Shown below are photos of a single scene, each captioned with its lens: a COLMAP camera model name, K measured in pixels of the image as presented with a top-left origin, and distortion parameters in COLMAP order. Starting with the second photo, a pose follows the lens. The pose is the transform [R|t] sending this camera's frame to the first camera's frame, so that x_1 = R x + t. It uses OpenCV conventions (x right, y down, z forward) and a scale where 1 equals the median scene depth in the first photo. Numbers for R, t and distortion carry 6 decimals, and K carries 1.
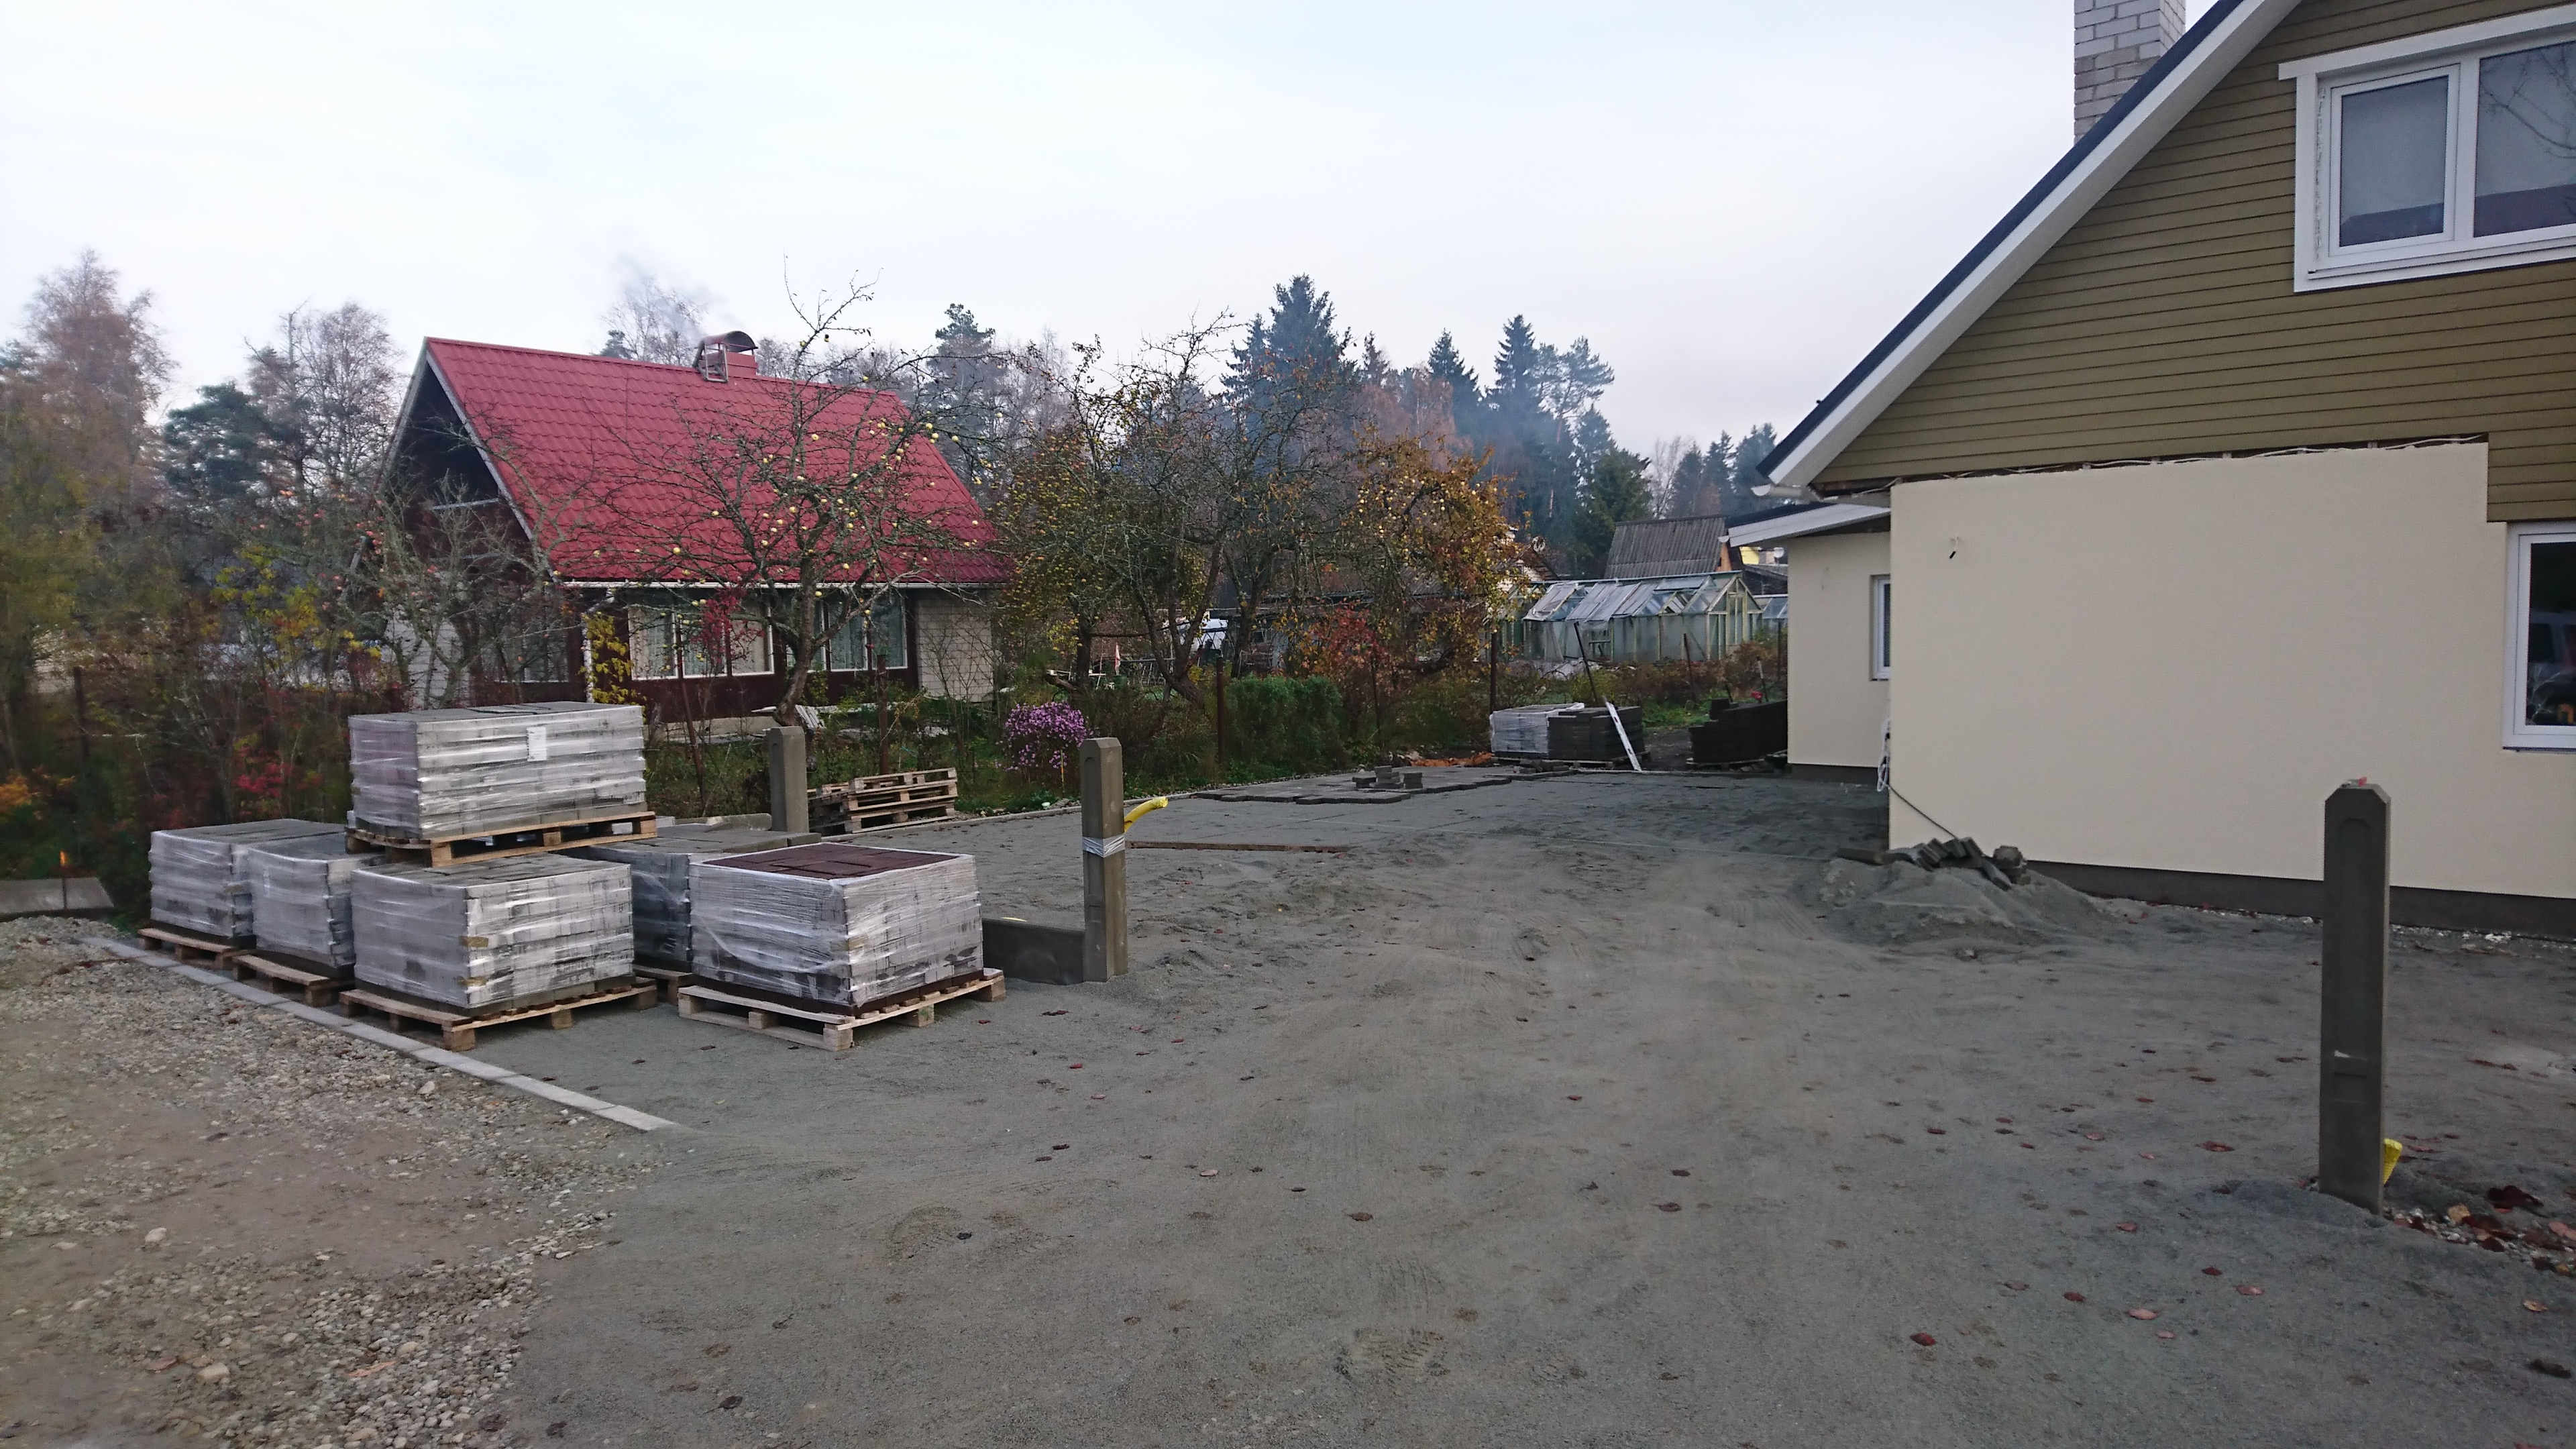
lens RADIAL K [[1582.3, 0, 1314.4], [0, 1582.3, 724.2], [0, 0, 1]] dist [0.162193, -0.210075]
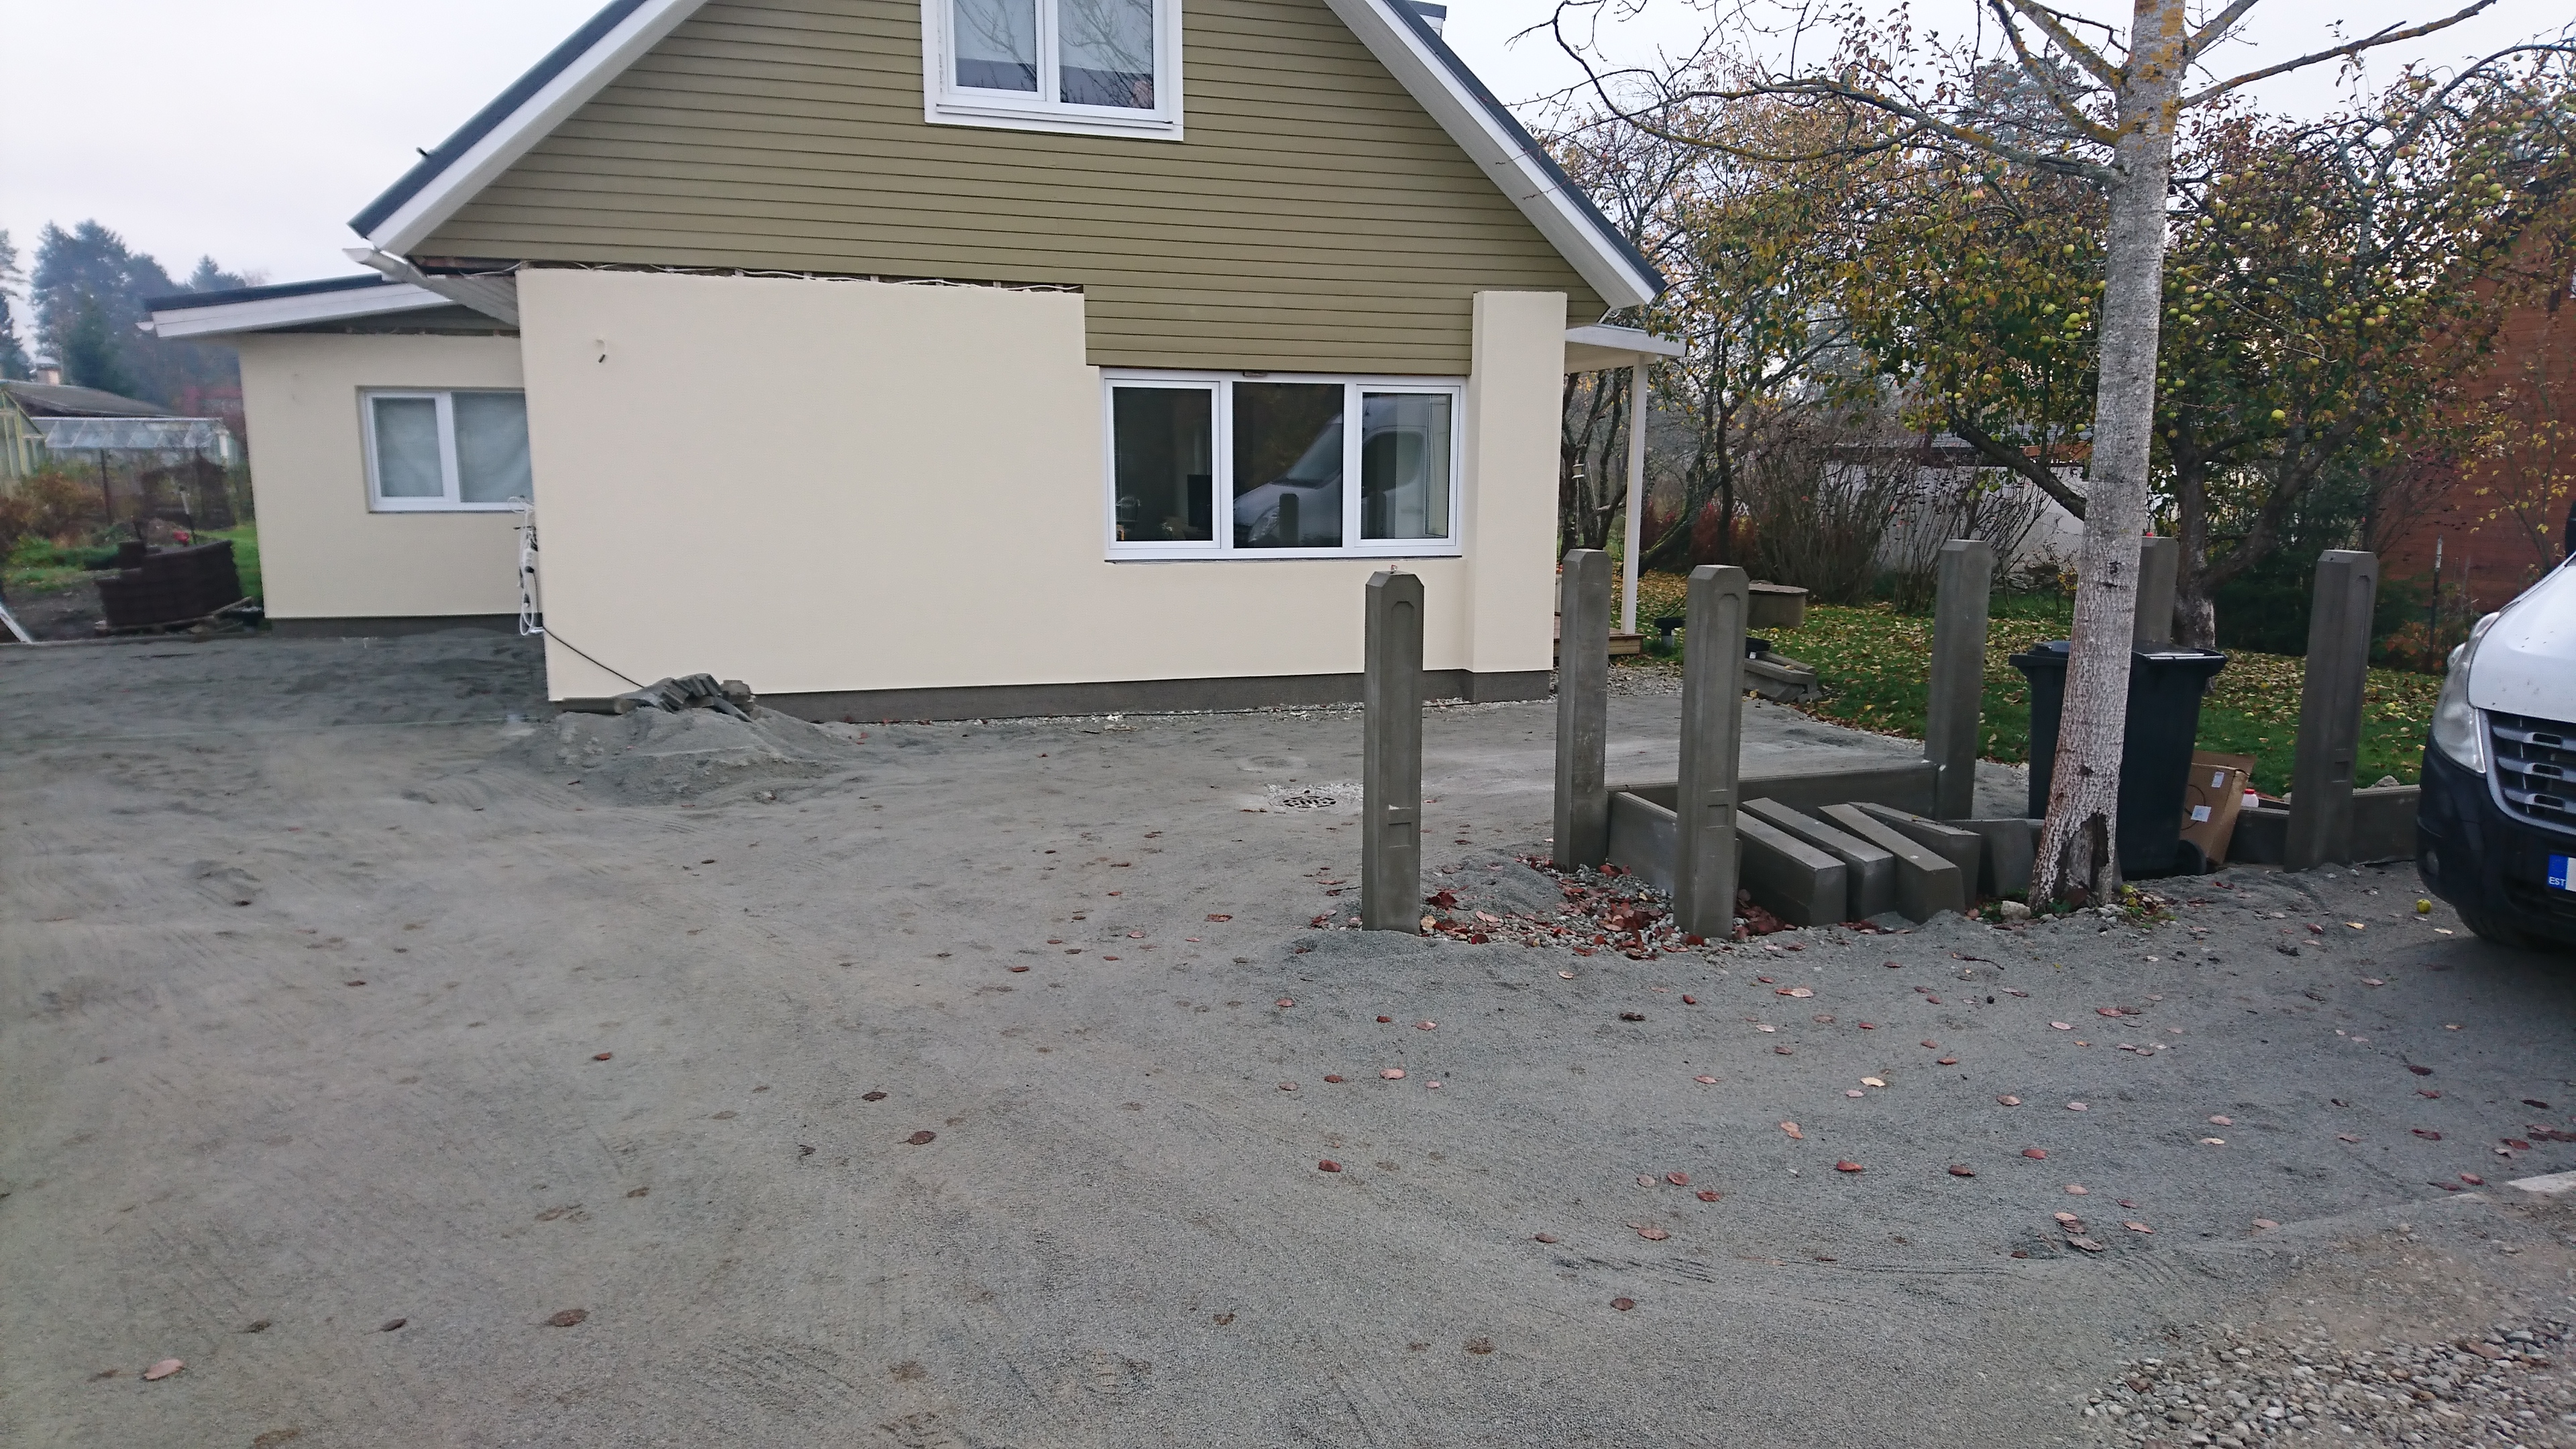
lens RADIAL K [[1586.2, 0, 1297.8], [0, 1586.2, 720.4], [0, 0, 1]] dist [0.132548, -0.181696]
pose [[0.564236, -0.112030, 0.817977, -0.163682], [0.037387, 0.993202, 0.110239, 0.009249], [-0.824767, -0.031619, 0.564588, 0.226464]]
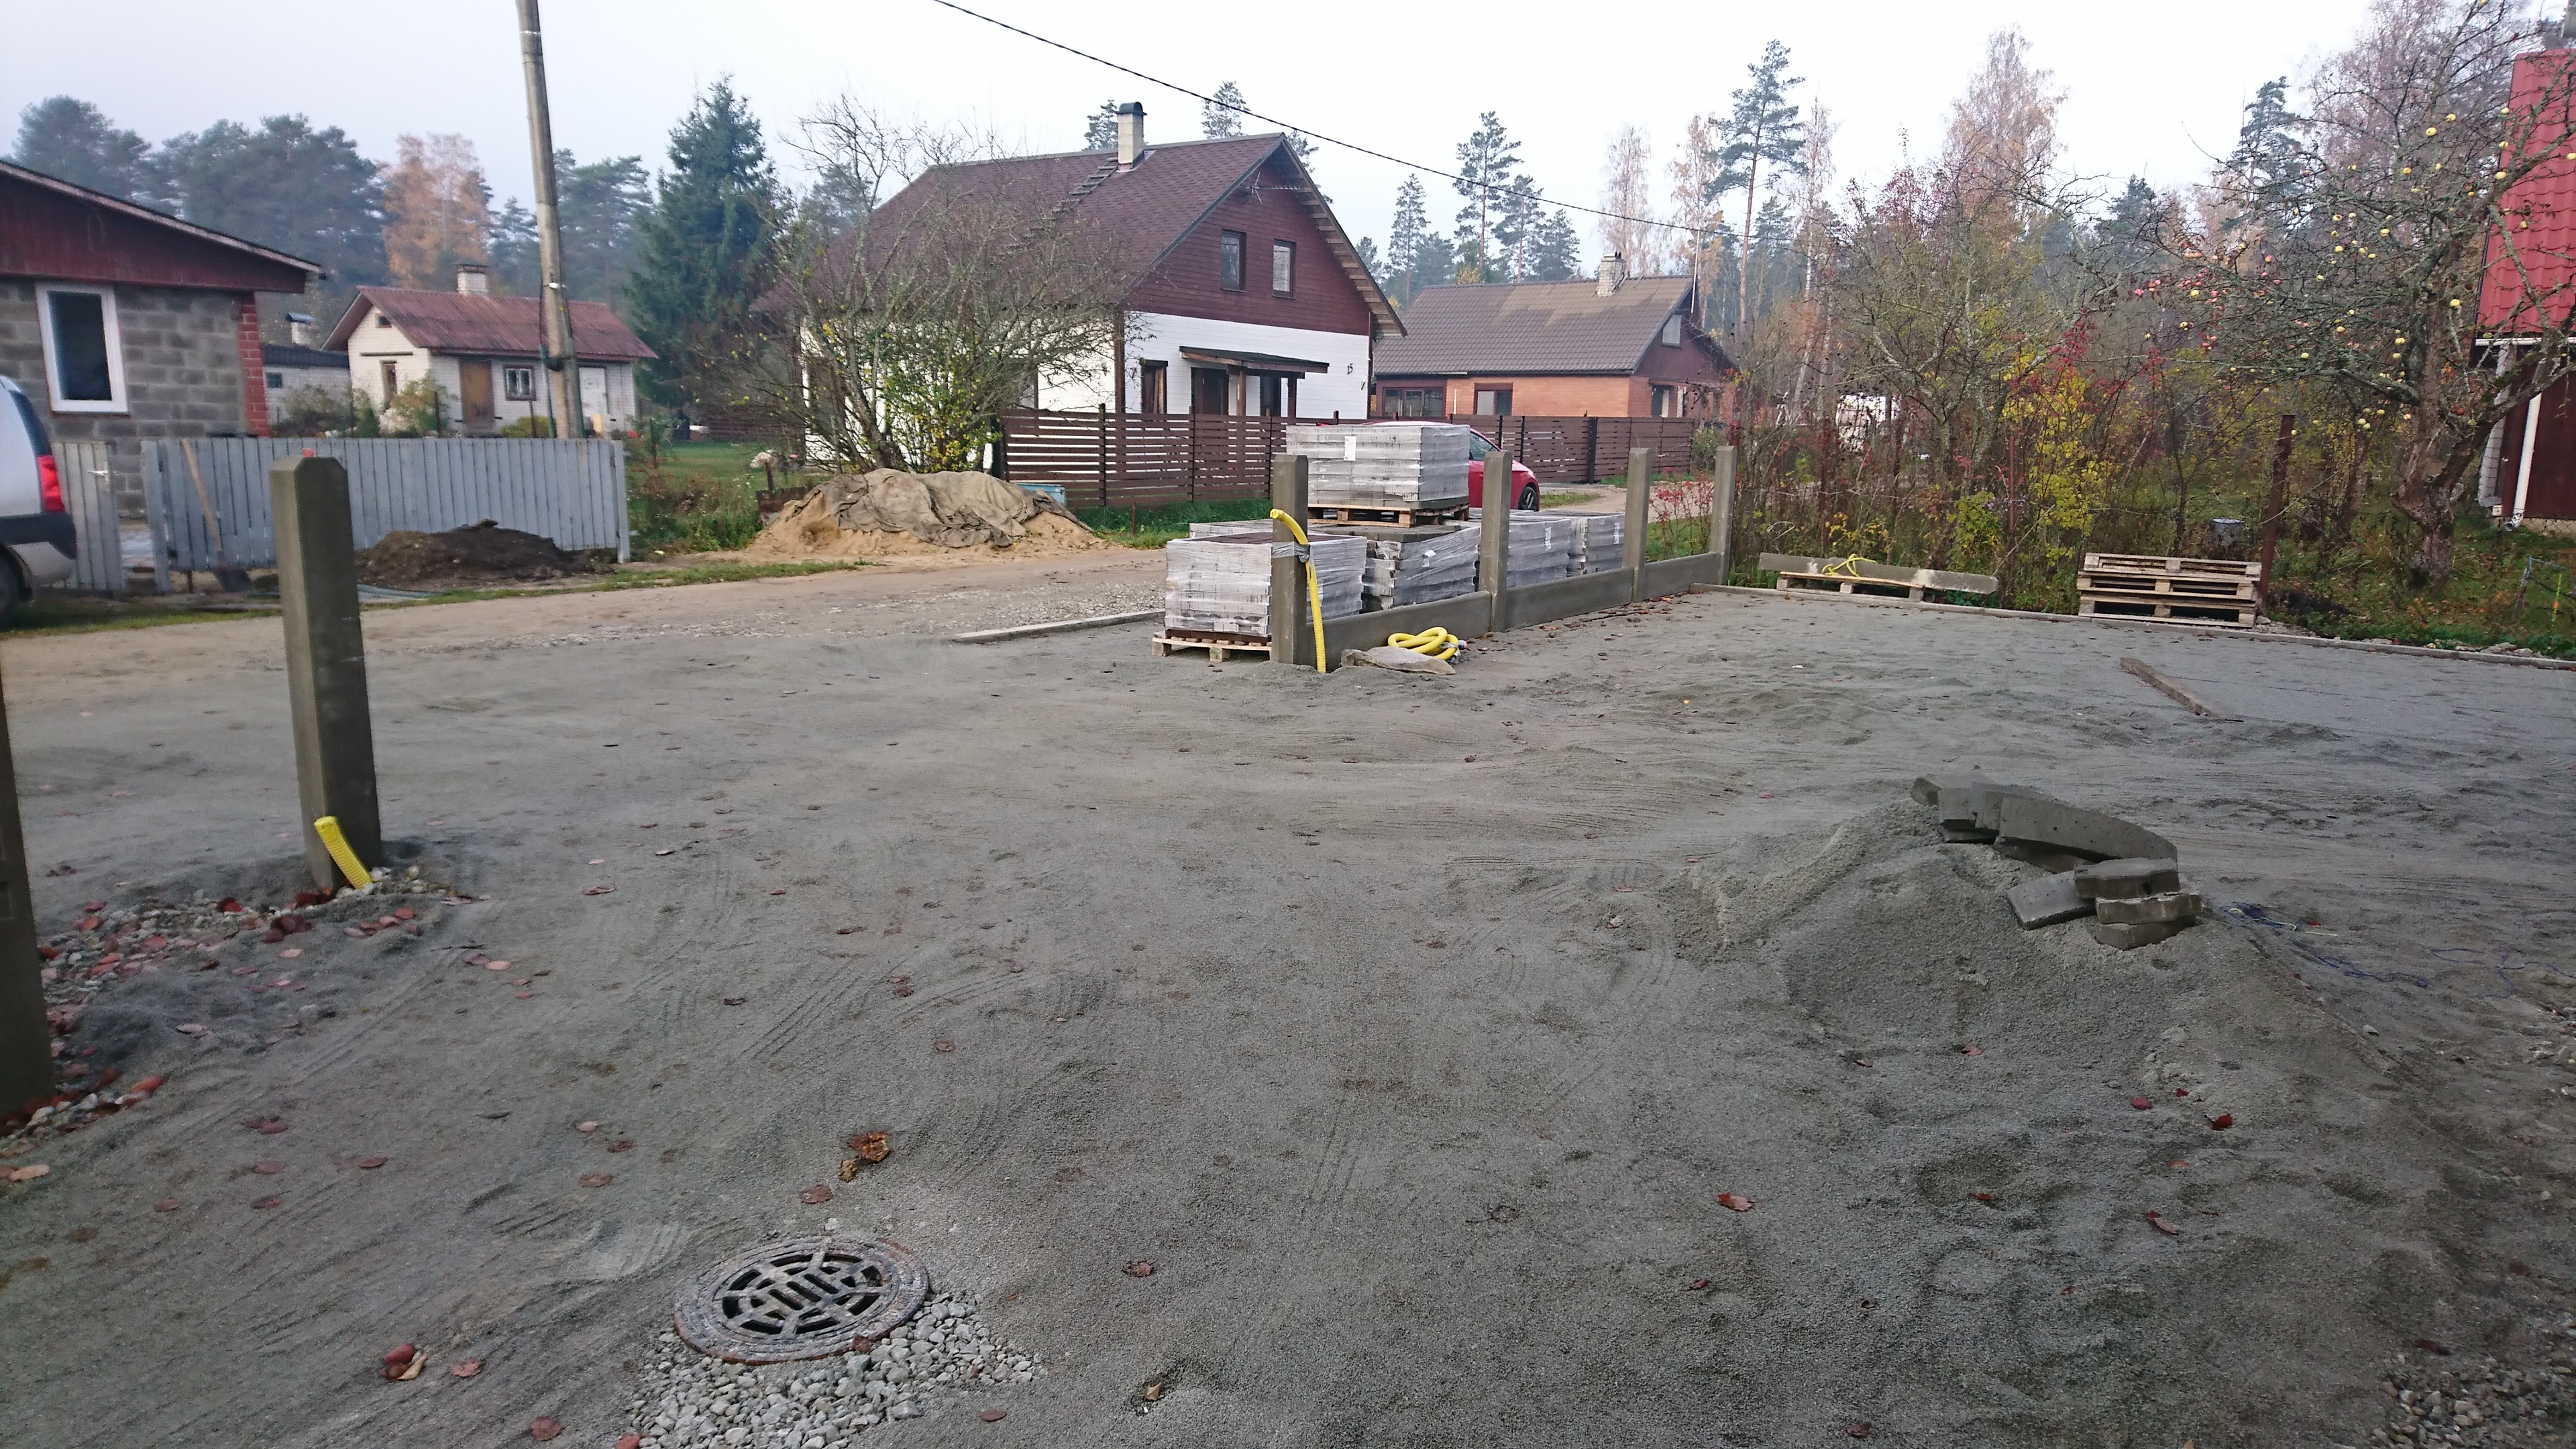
lens RADIAL K [[1582.3, 0, 1314.4], [0, 1582.3, 724.2], [0, 0, 1]] dist [0.162193, -0.210075]
pose [[0.083757, 0.209324, -0.974253, 0.897803], [-0.084490, 0.975659, 0.202362, -0.030407], [0.992898, 0.065365, 0.099404, 0.804749]]
